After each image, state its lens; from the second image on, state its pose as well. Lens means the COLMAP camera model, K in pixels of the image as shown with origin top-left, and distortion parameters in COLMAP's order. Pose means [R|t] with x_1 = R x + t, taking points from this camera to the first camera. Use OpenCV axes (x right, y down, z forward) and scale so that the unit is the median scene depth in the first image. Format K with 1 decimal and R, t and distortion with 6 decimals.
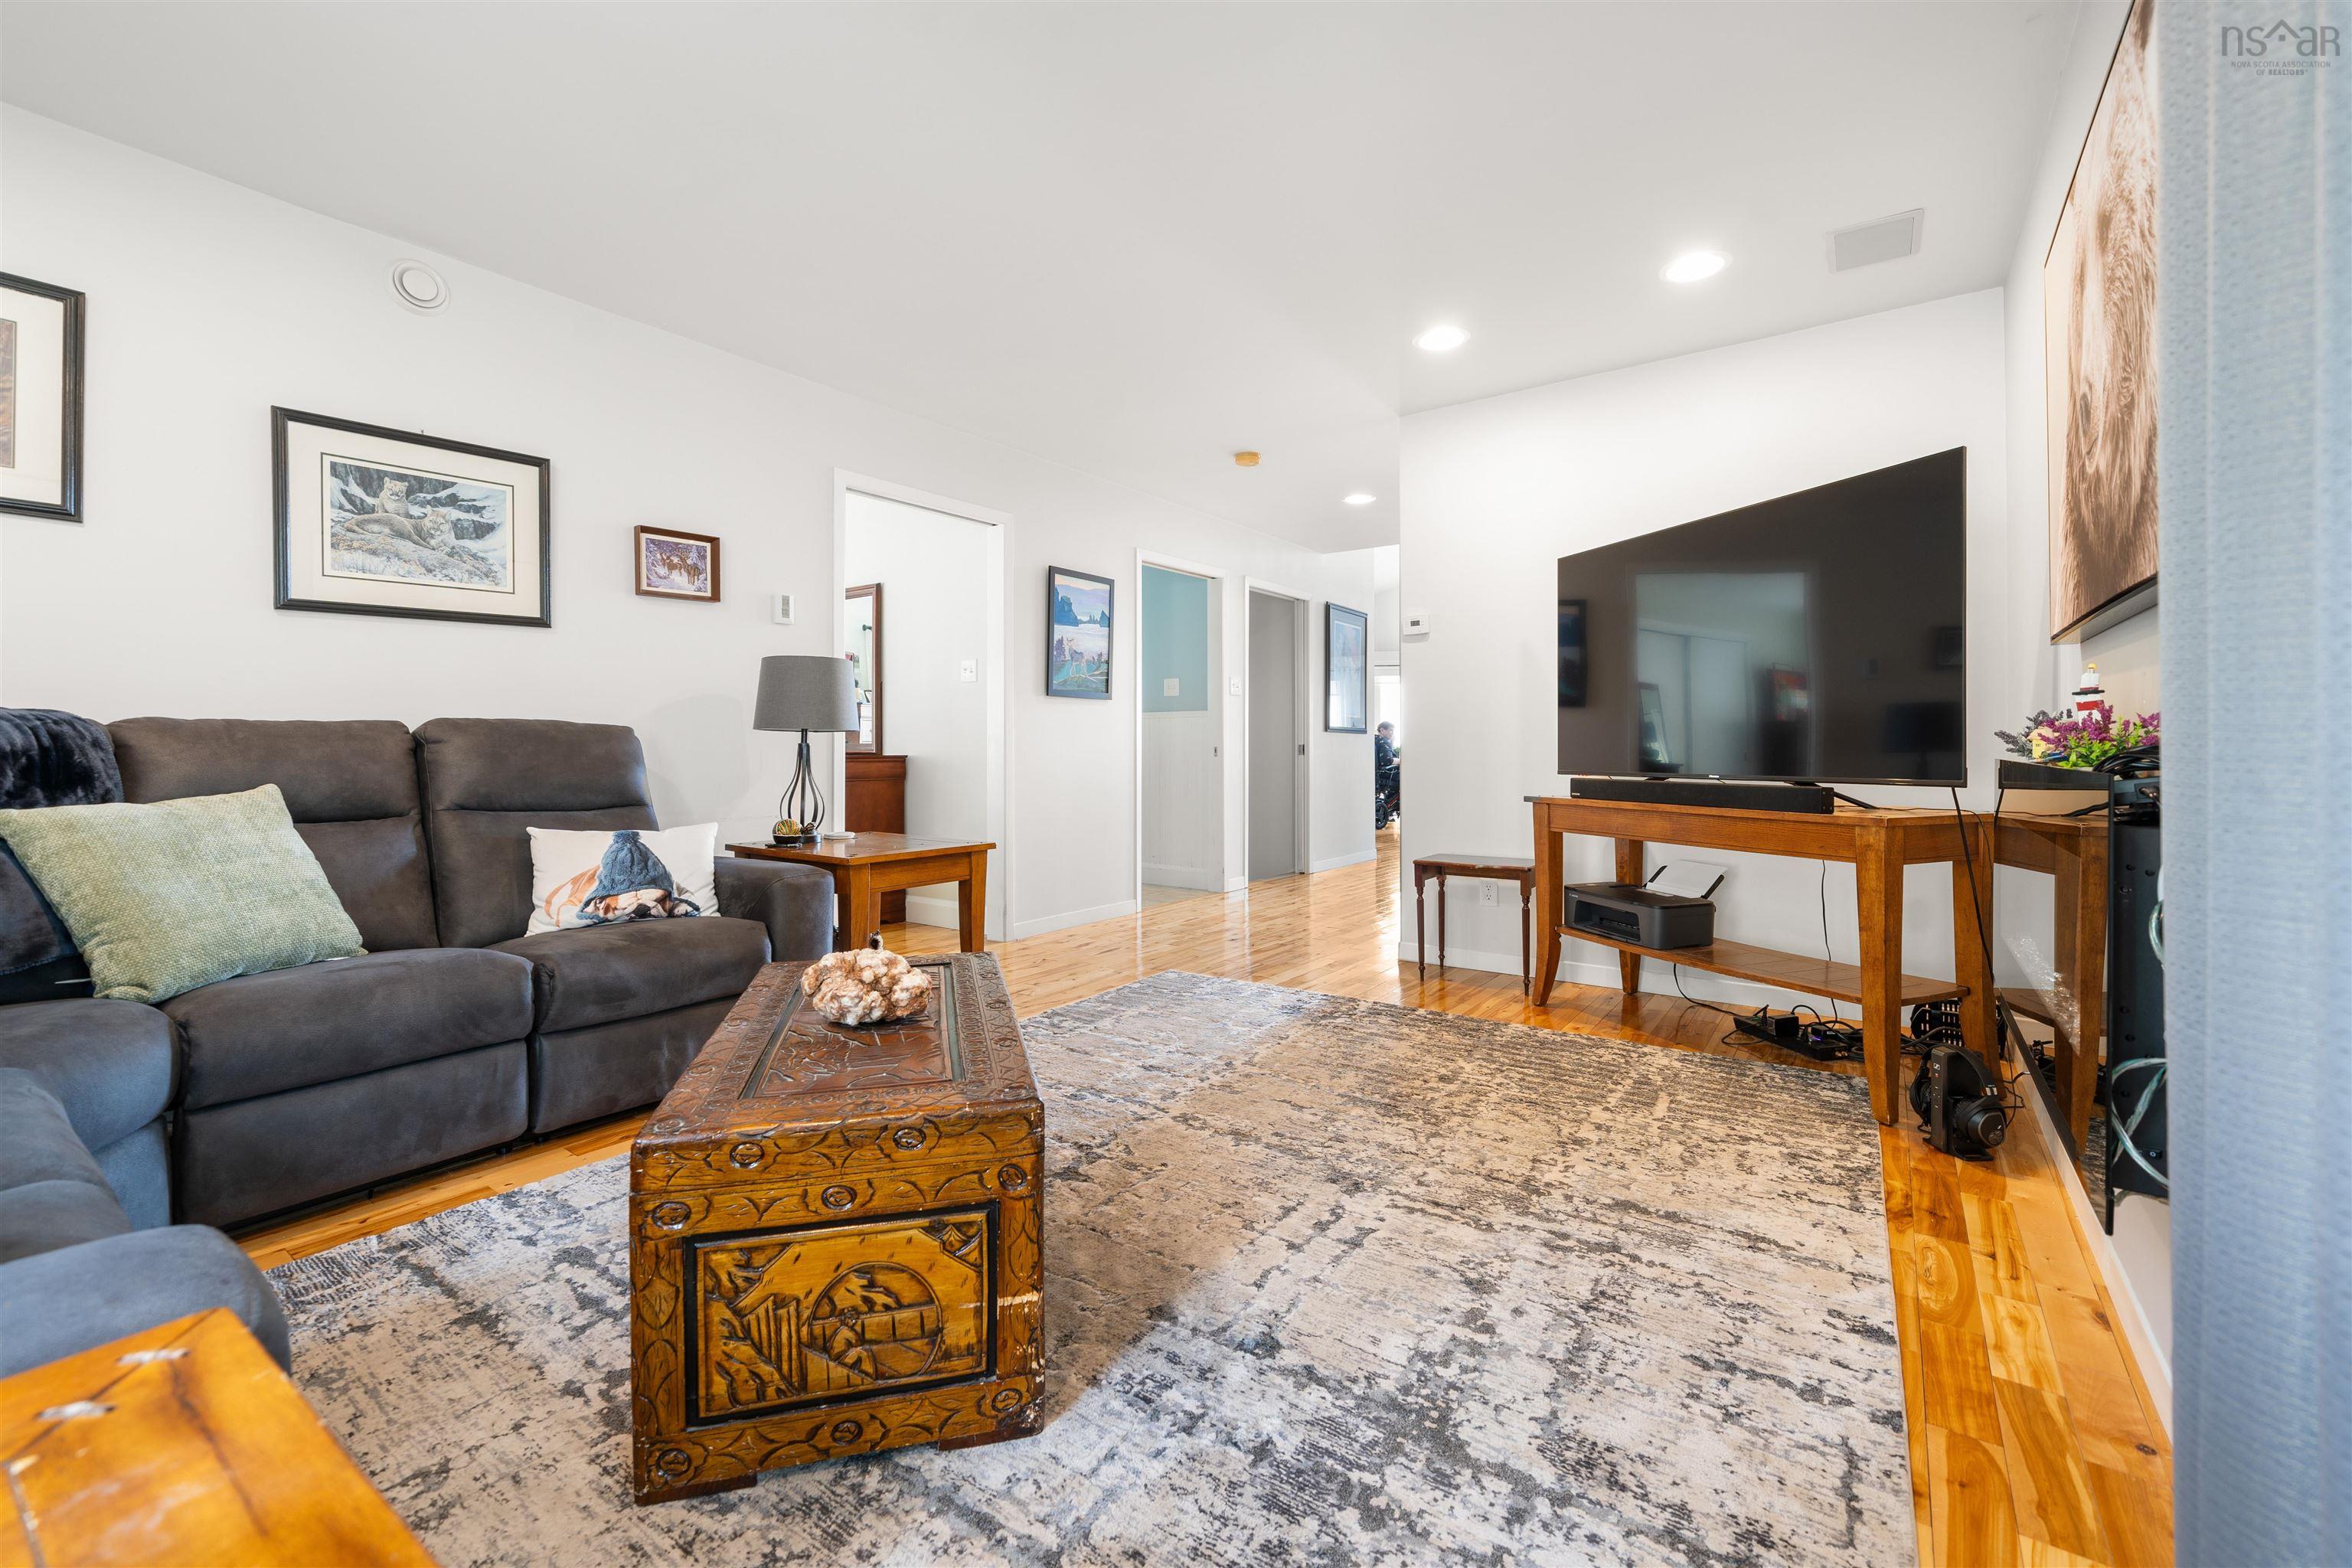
lens RADIAL K [[970.4, 0, 1173.5], [0, 970.4, 772.0], [0, 0, 1]] dist [-0.001167, -0.000391]
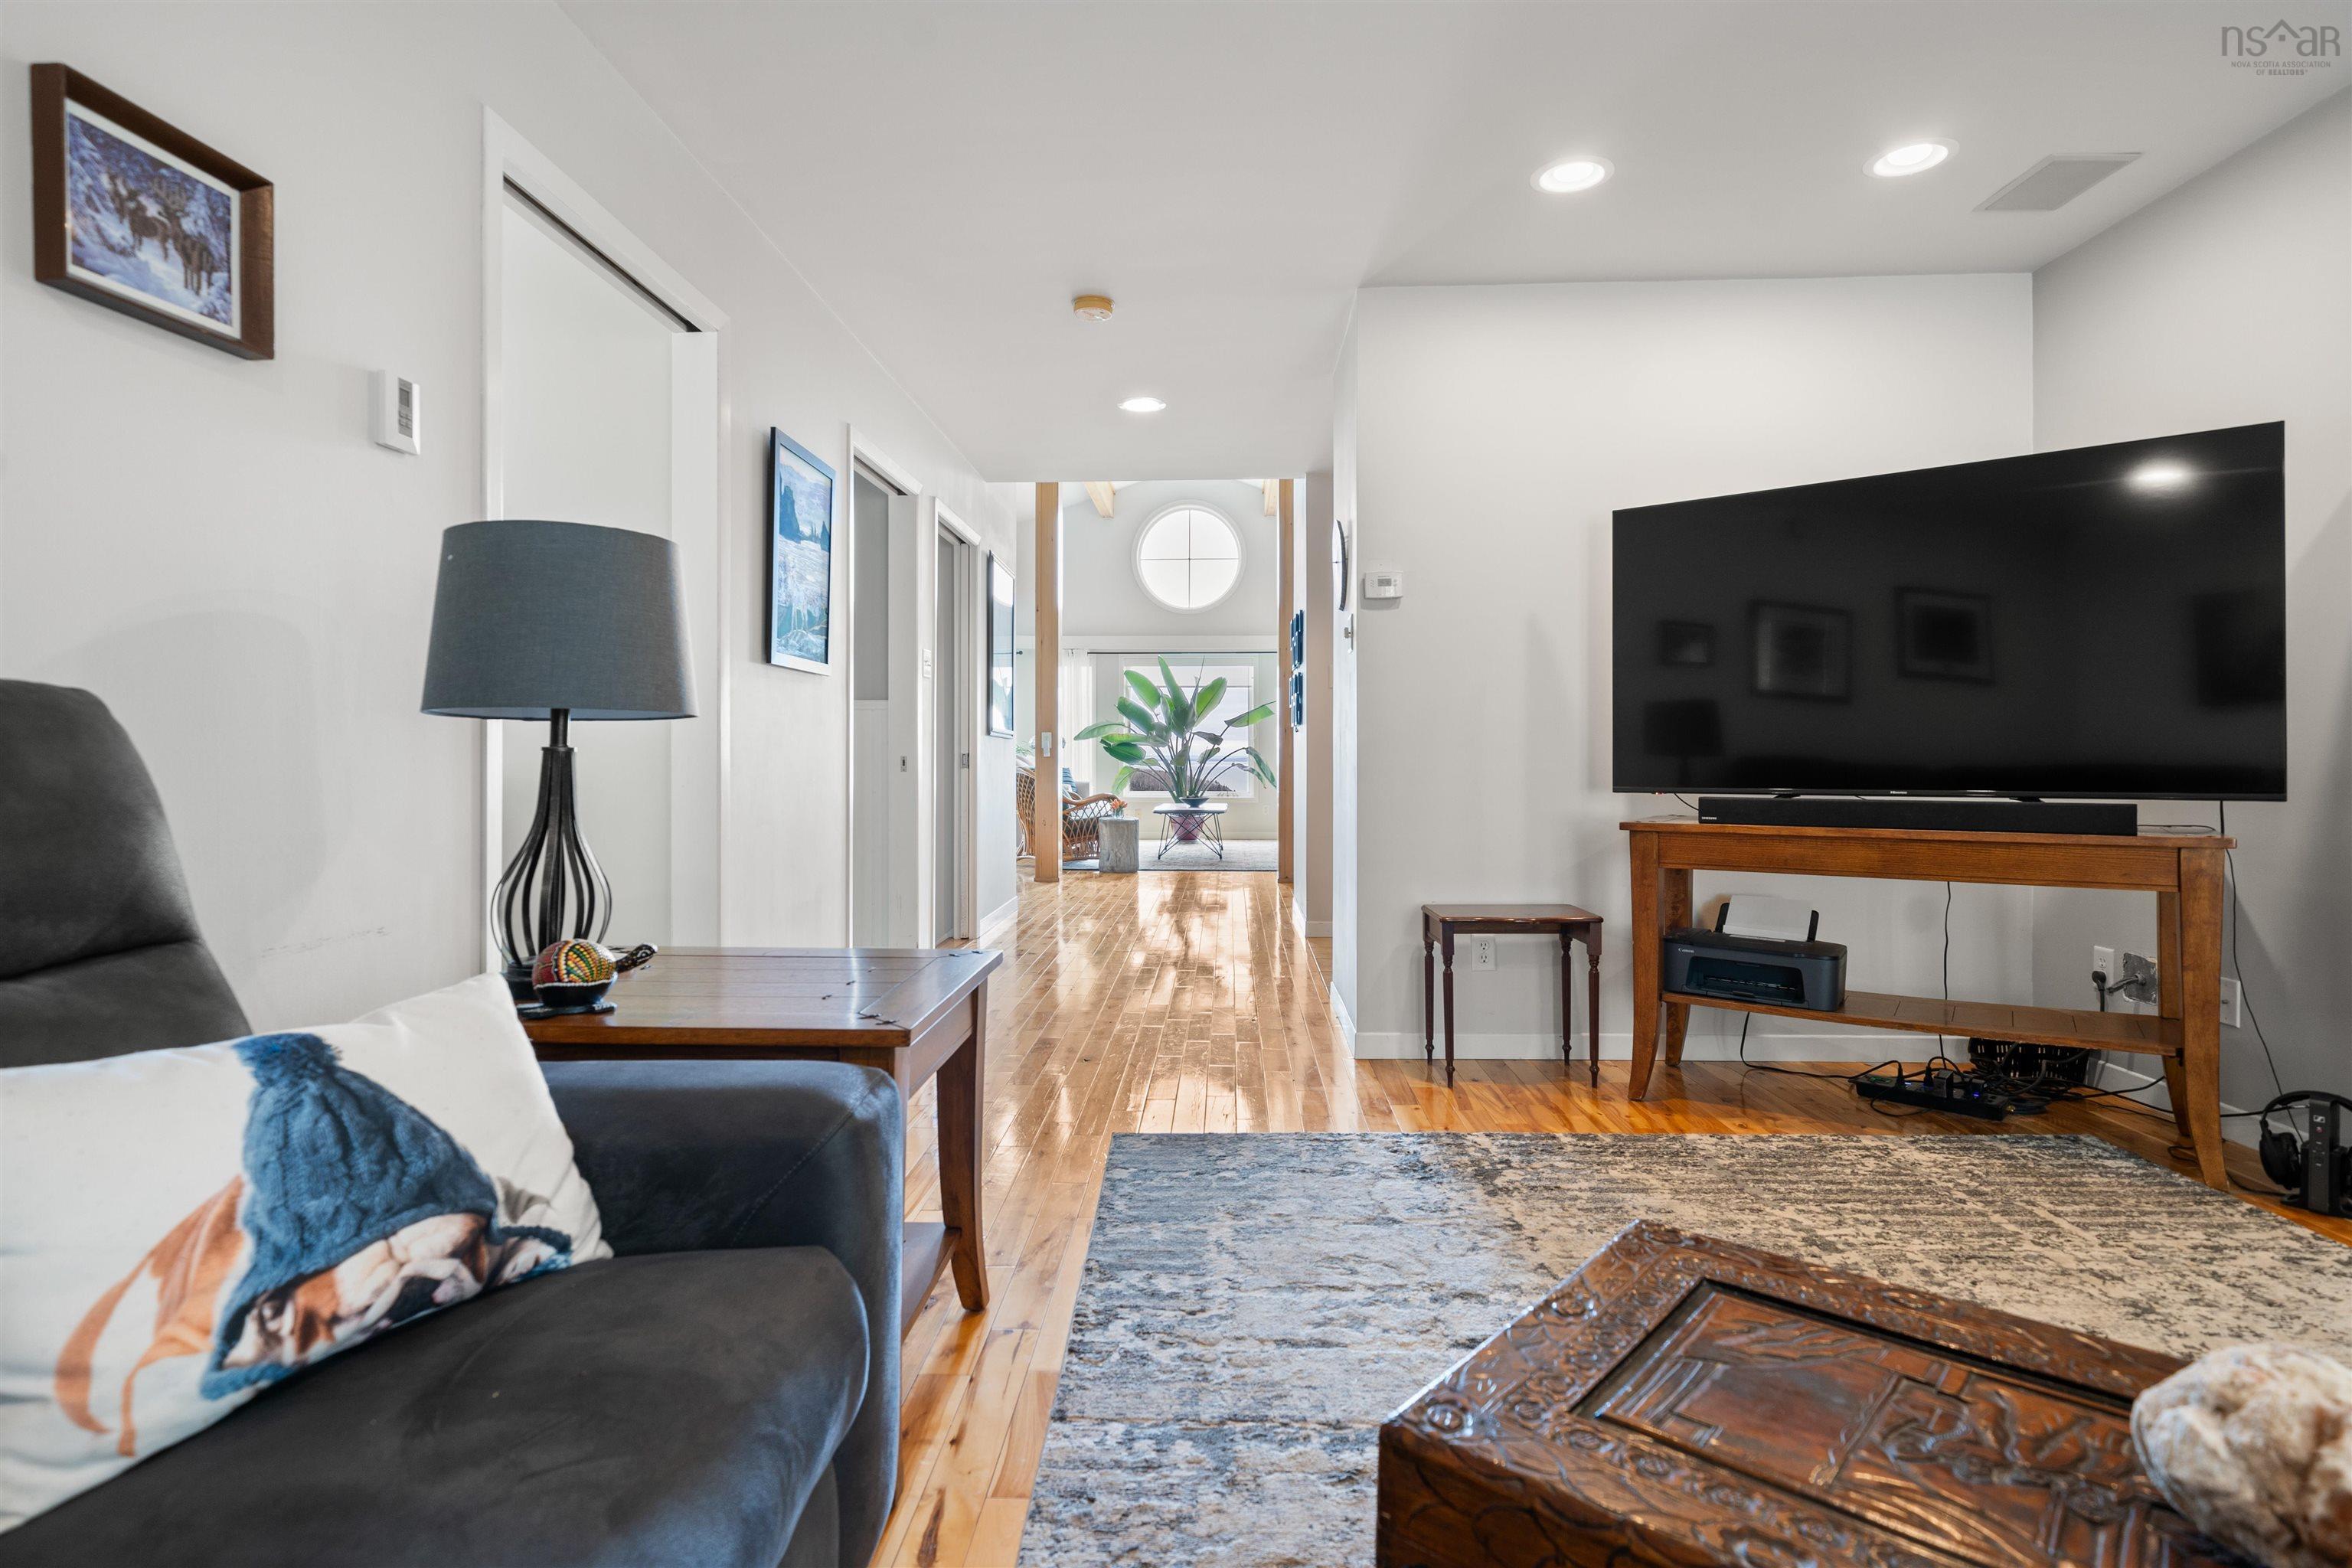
lens RADIAL K [[1181.7, 0, 1176.0], [0, 1181.7, 784.0], [0, 0, 1]] dist [0.000634, -0.000817]
pose [[0.832072, -0.012772, 0.554521, -0.524984], [0.014341, 0.999896, 0.001511, -0.013336], [-0.554482, 0.006695, 0.832168, 0.534741]]
